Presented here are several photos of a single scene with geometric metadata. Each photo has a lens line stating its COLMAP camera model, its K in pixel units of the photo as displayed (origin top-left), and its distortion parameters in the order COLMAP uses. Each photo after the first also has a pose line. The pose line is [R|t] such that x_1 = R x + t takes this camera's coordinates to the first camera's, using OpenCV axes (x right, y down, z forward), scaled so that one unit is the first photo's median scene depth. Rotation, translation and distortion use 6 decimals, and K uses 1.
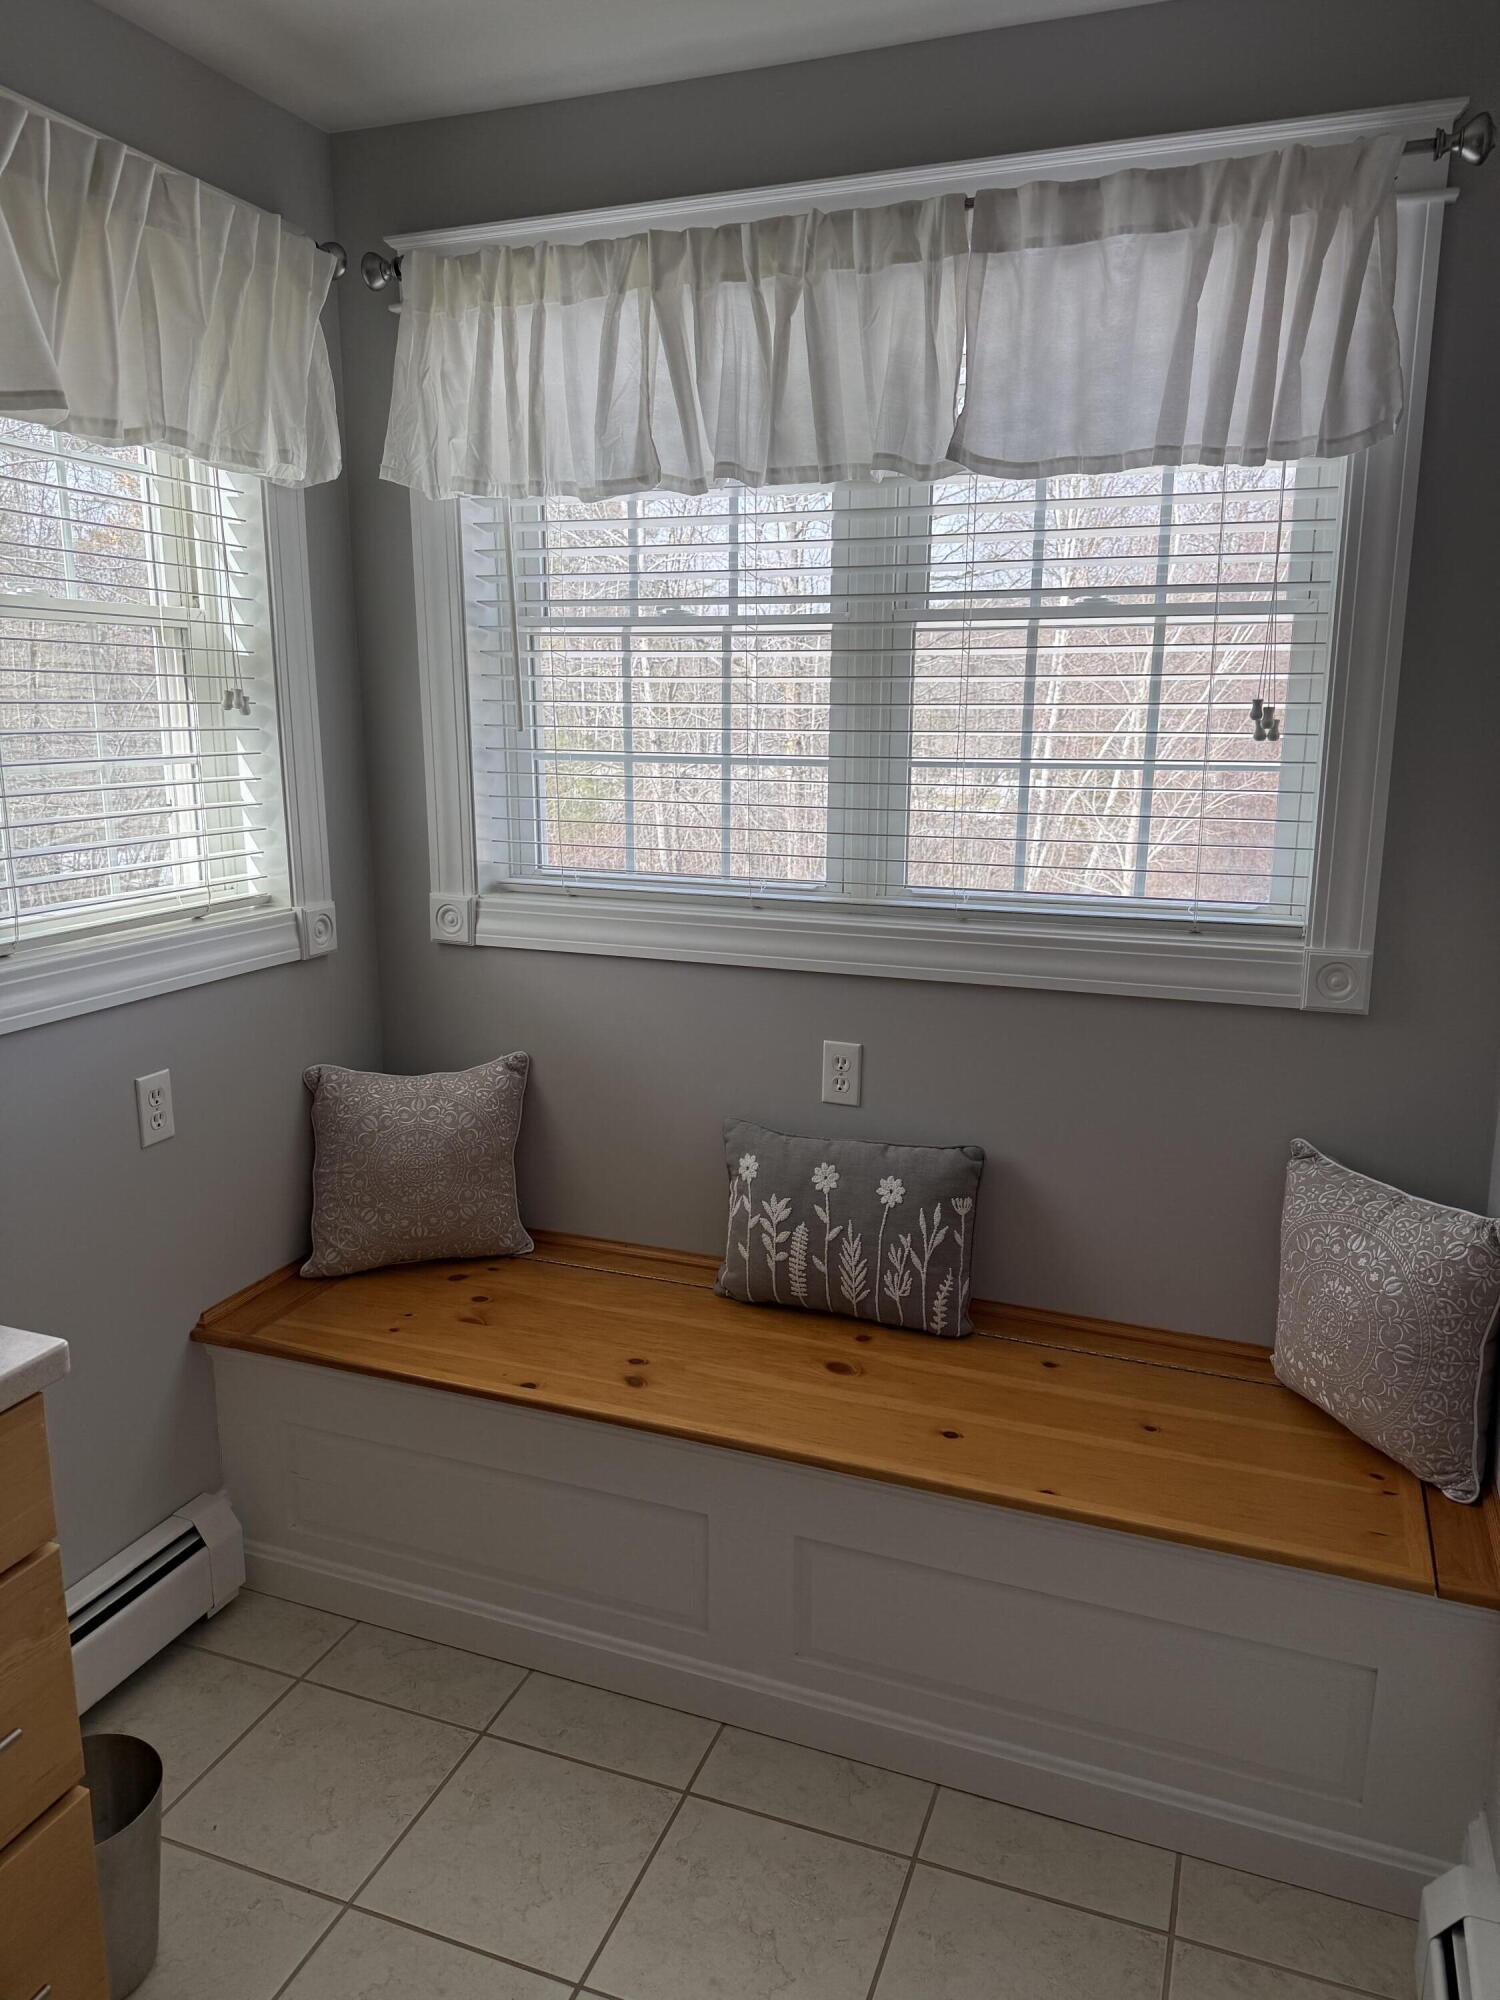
lens RADIAL K [[1403.4, 0, 747.3], [0, 1403.4, 1005.9], [0, 0, 1]] dist [0.025162, -0.012628]
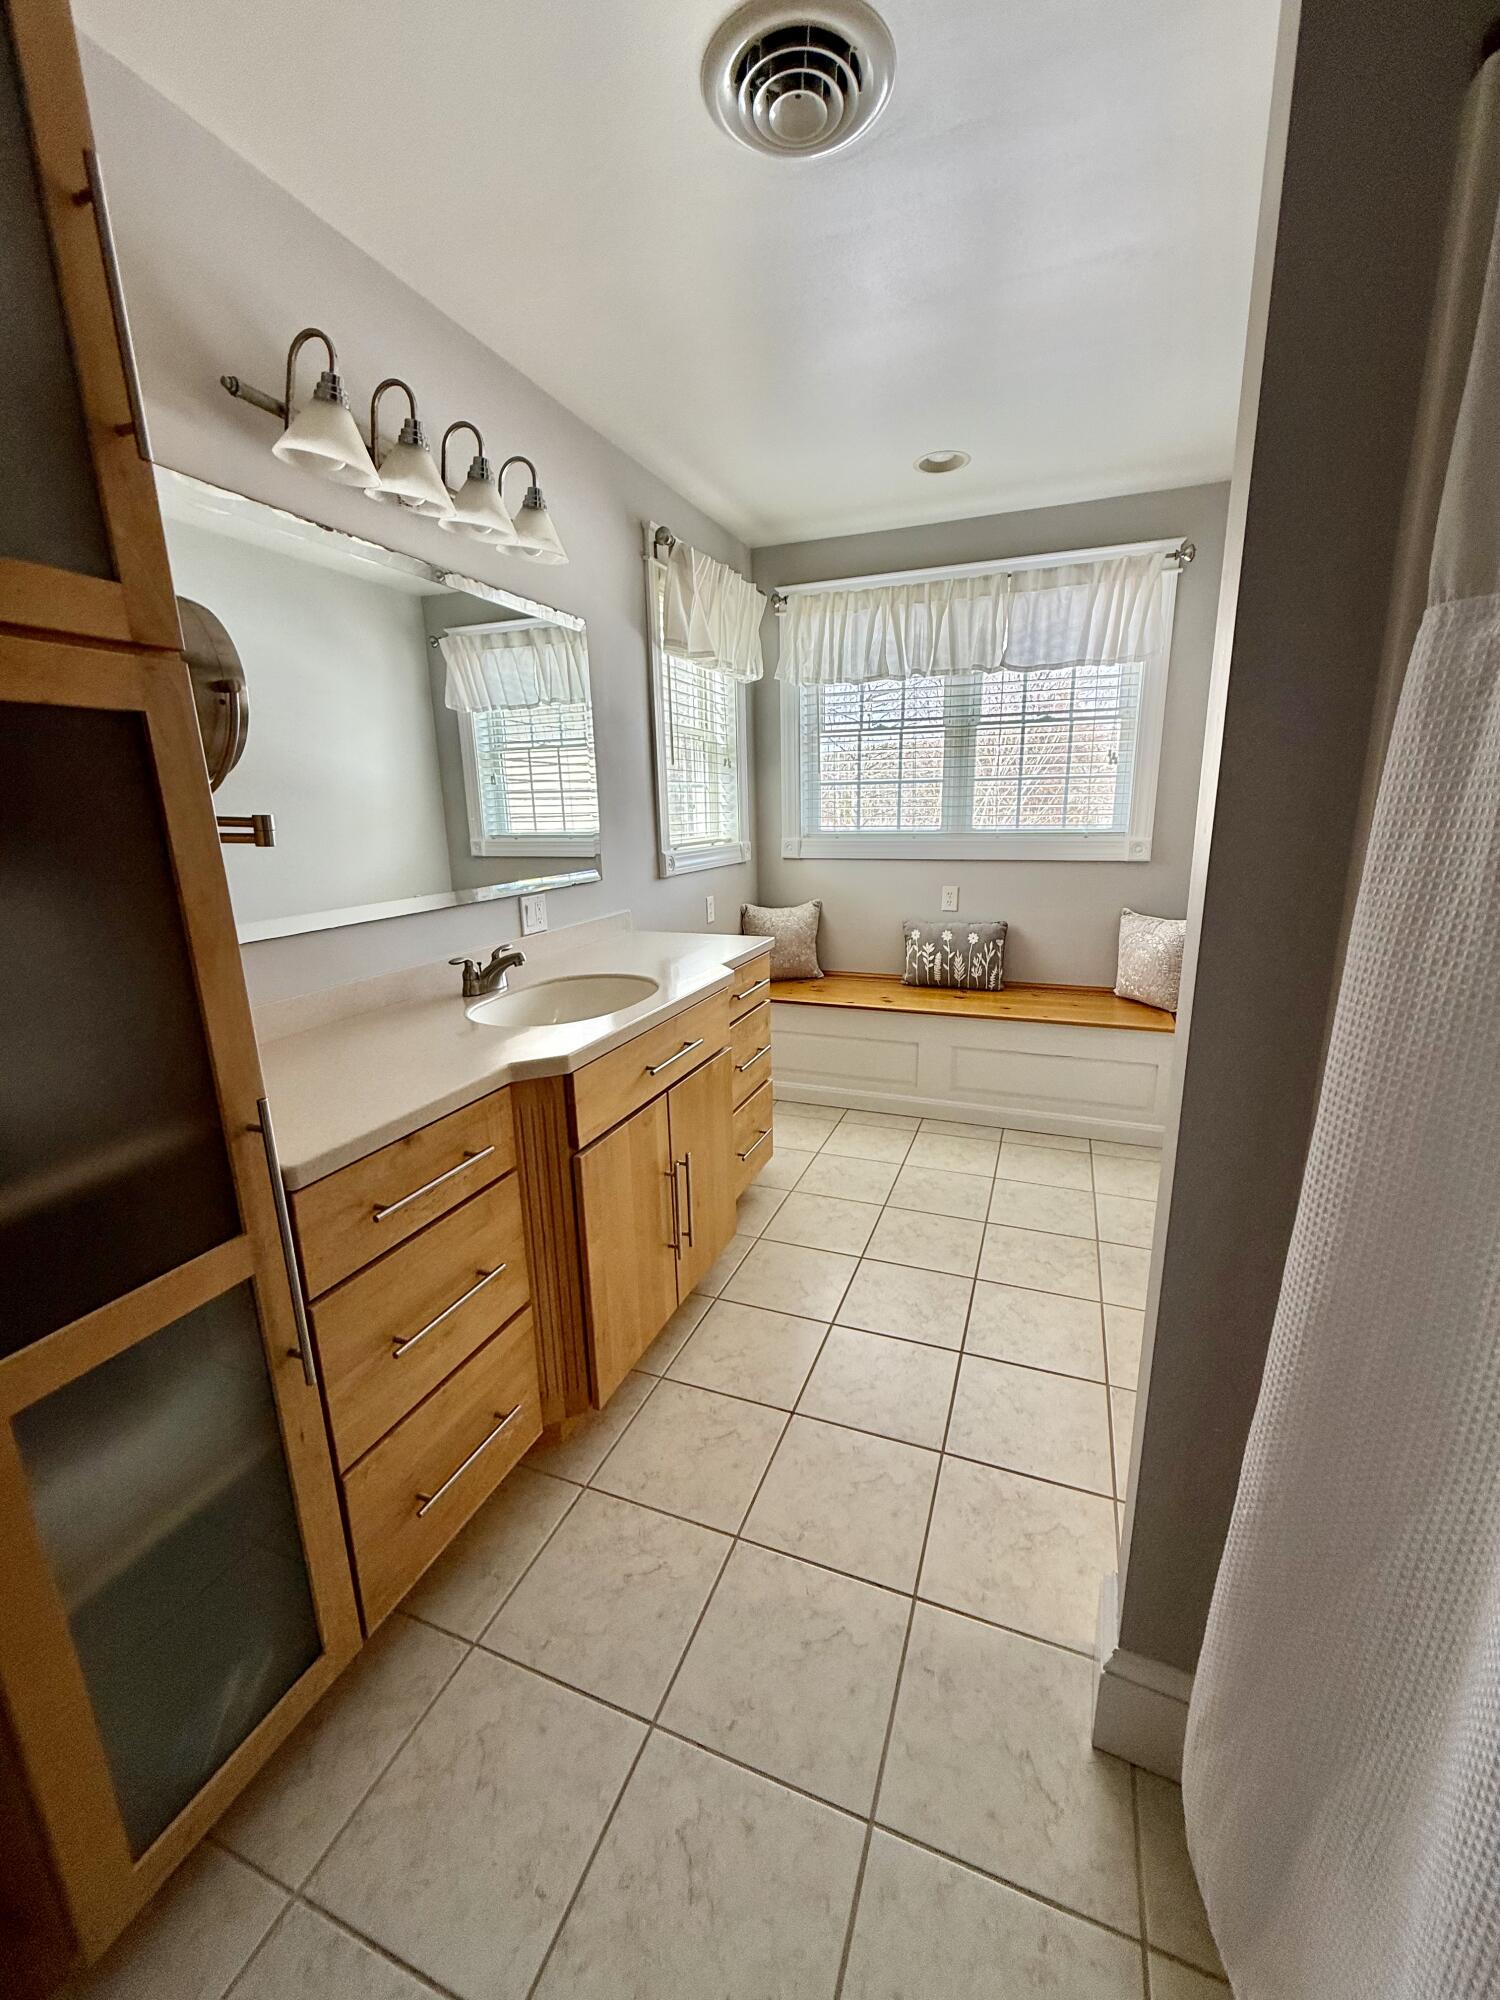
lens RADIAL K [[803.7, 0, 753.9], [0, 803.7, 1002.5], [0, 0, 1]] dist [0.000695, 0.000165]
pose [[0.999594, -0.022530, -0.017453, -0.300098], [0.023410, 0.998375, 0.051953, 0.165922], [0.016254, -0.052340, 0.998497, -0.574009]]
